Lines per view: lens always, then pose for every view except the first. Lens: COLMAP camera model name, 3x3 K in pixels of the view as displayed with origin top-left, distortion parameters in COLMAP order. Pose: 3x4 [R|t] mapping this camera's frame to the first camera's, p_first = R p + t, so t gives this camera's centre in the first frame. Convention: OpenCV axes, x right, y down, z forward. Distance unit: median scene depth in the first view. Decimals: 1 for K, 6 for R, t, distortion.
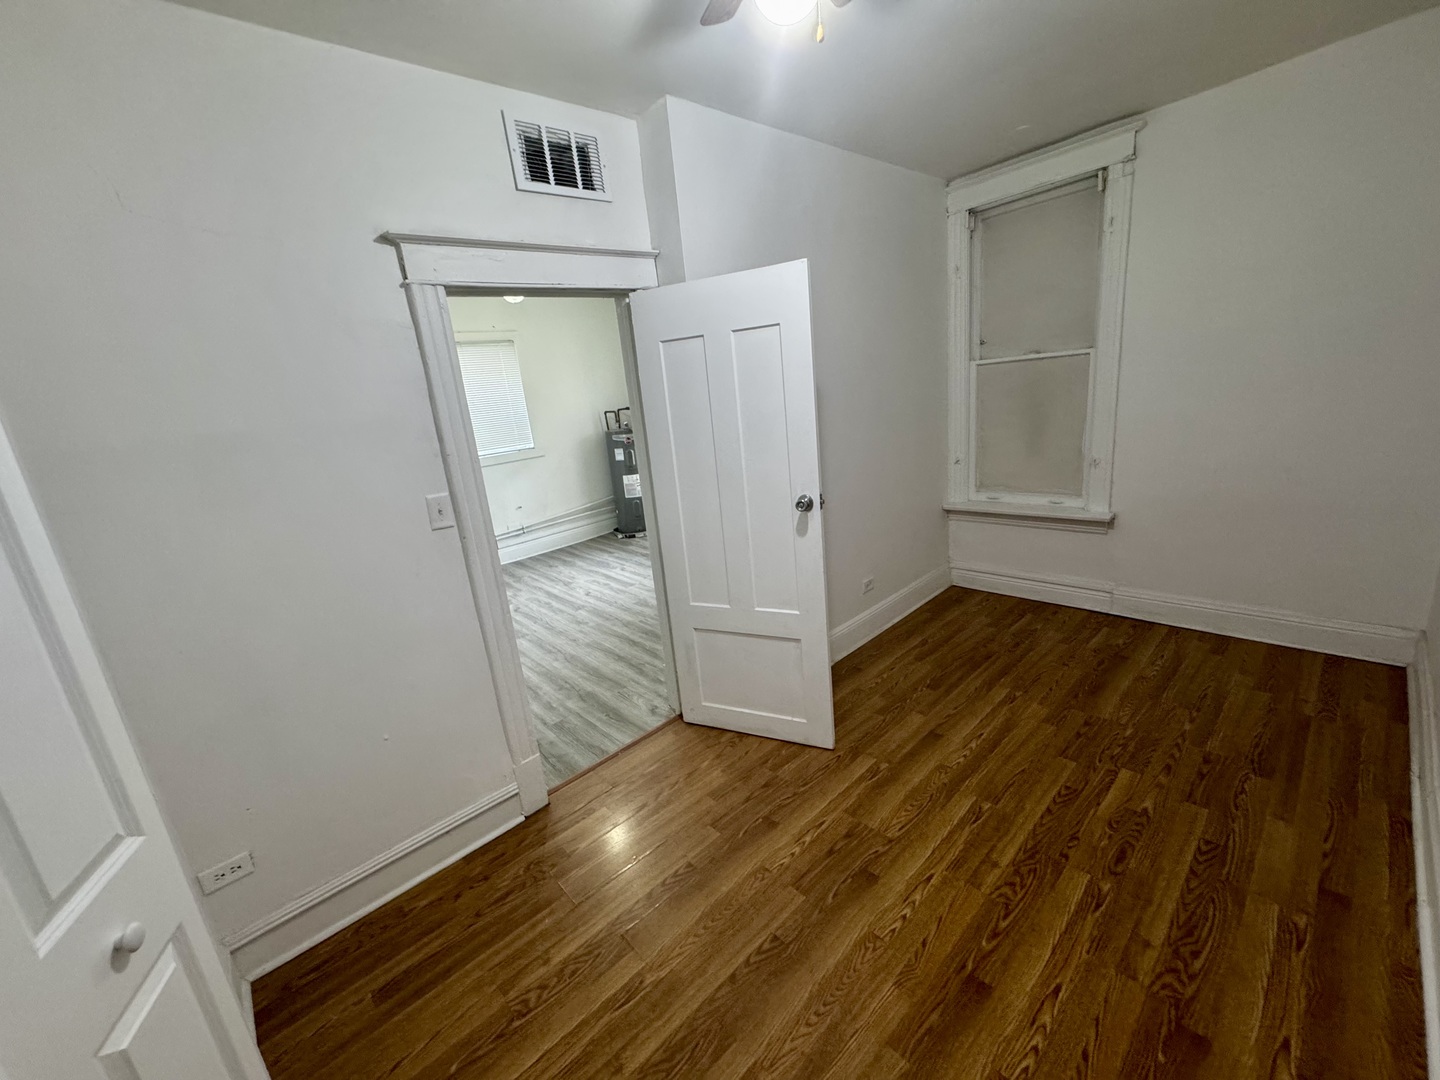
lens RADIAL K [[570.5, 0, 714.9], [0, 570.5, 531.5], [0, 0, 1]] dist [-0.001362, 0.000549]
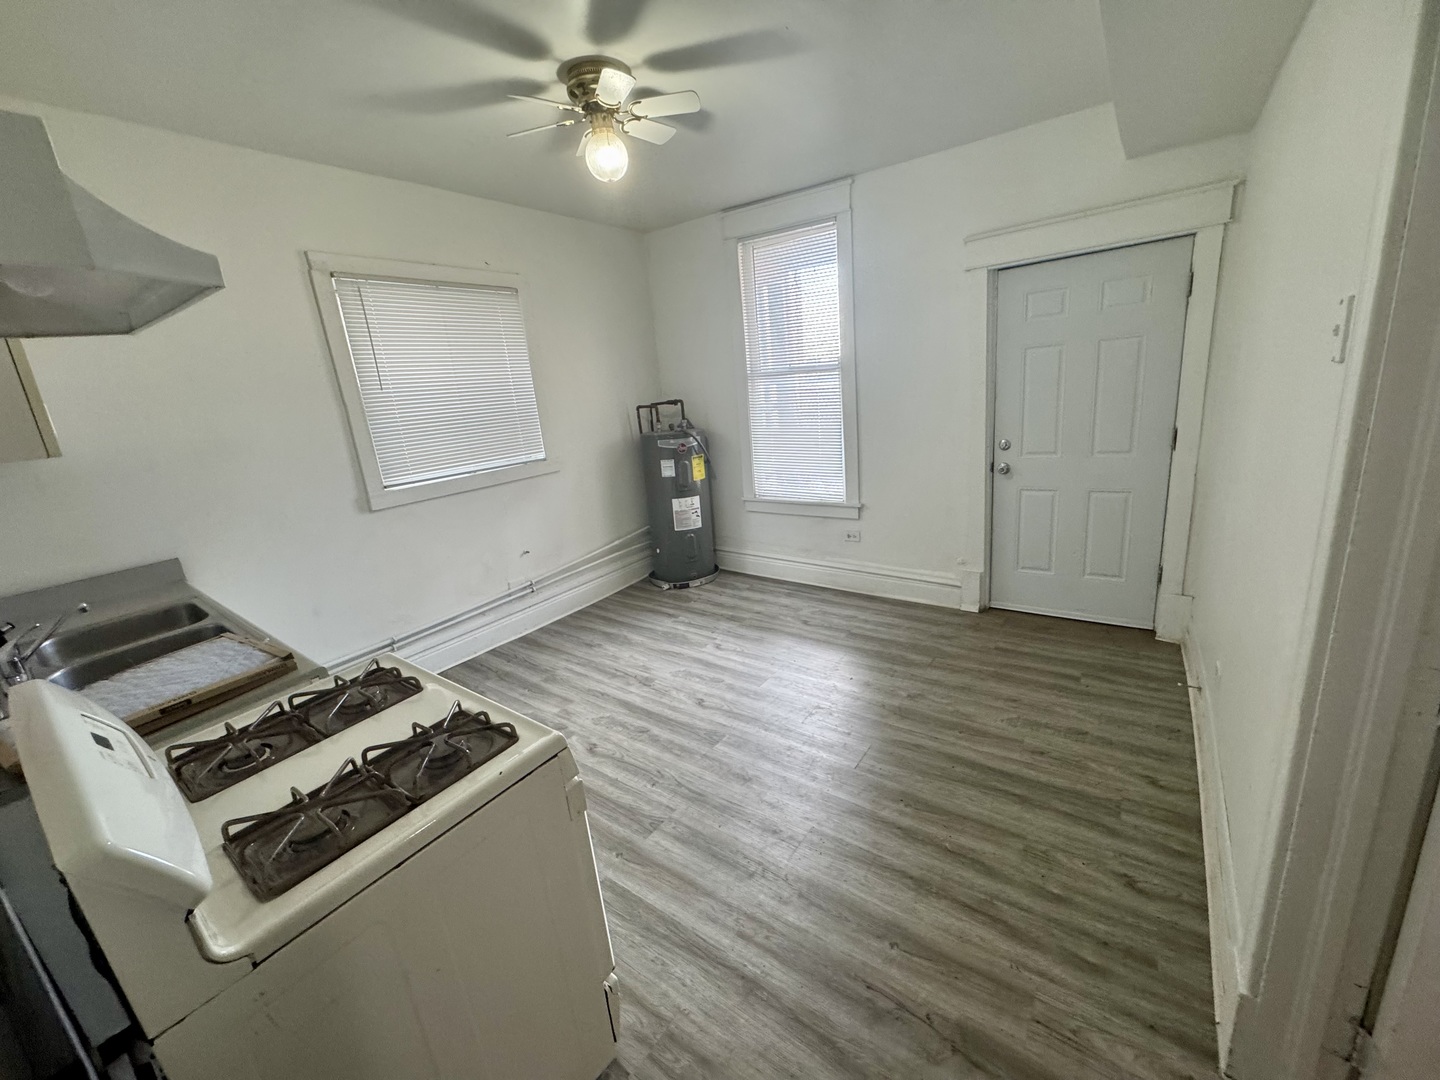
lens RADIAL K [[570.5, 0, 717.5], [0, 570.5, 535.7], [0, 0, 1]] dist [-0.001362, 0.000549]
pose [[0.980247, -0.032234, 0.195132, -0.268753], [0.034773, 0.999349, -0.009598, -0.049977], [-0.194696, 0.016194, 0.980730, 0.349087]]
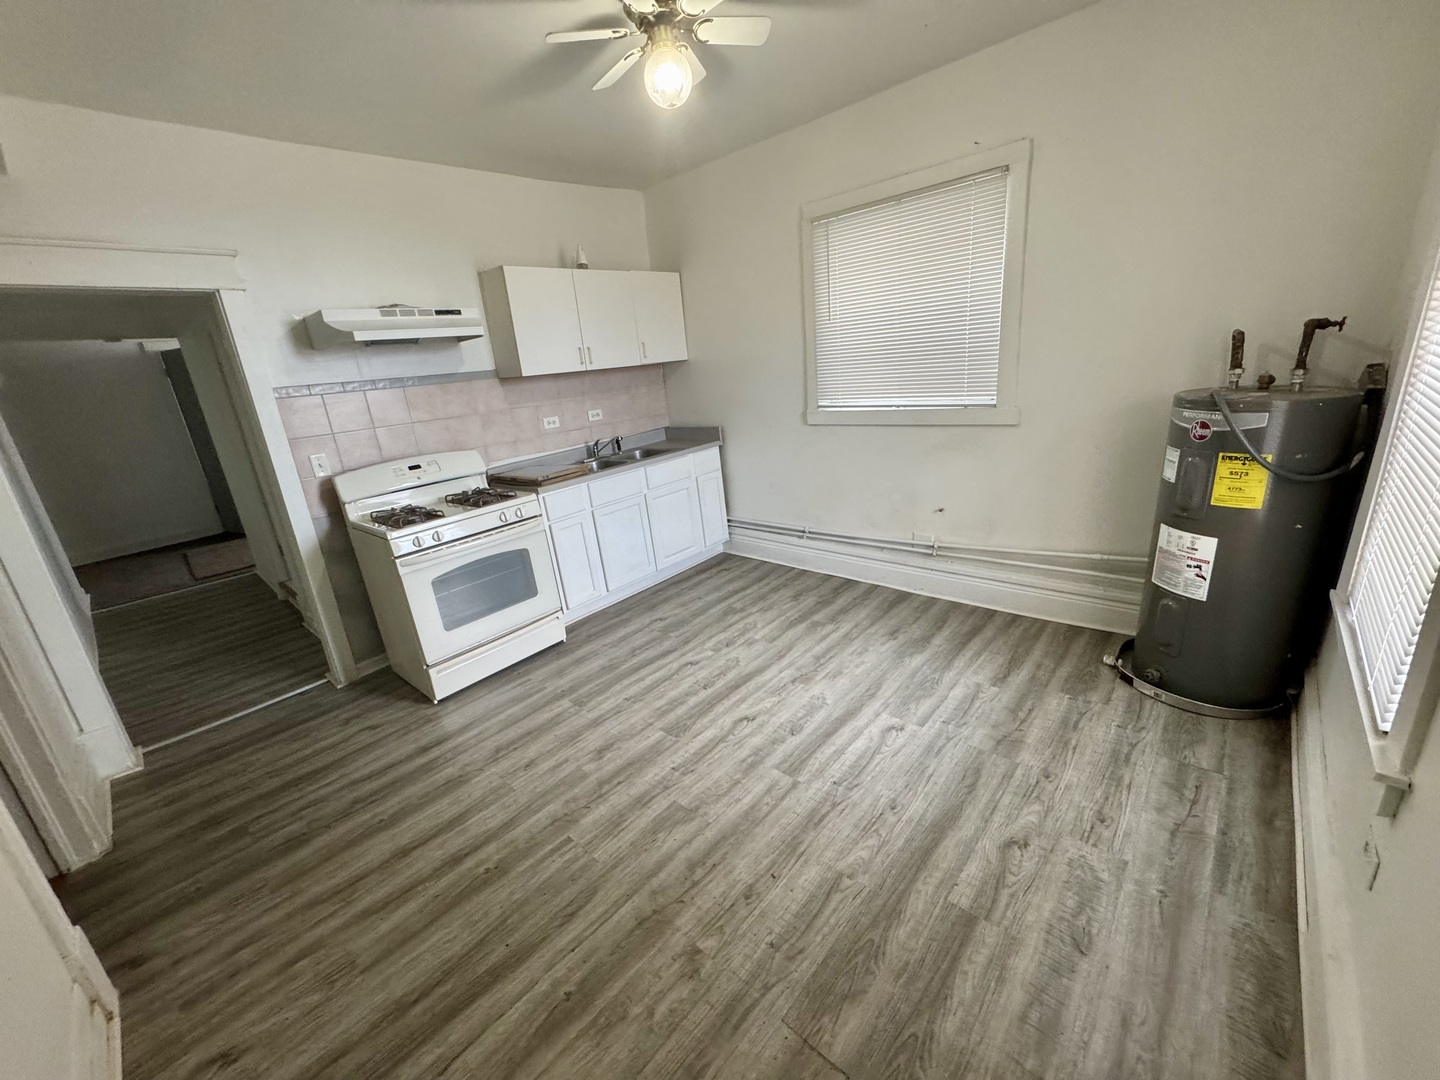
lens RADIAL K [[570.5, 0, 720.4], [0, 570.5, 537.8], [0, 0, 1]] dist [-0.001362, 0.000549]
pose [[0.105283, 0.382720, -0.917846, 0.156072], [-0.173738, 0.915859, 0.361962, -0.188583], [0.979148, 0.121356, 0.162917, 0.742657]]
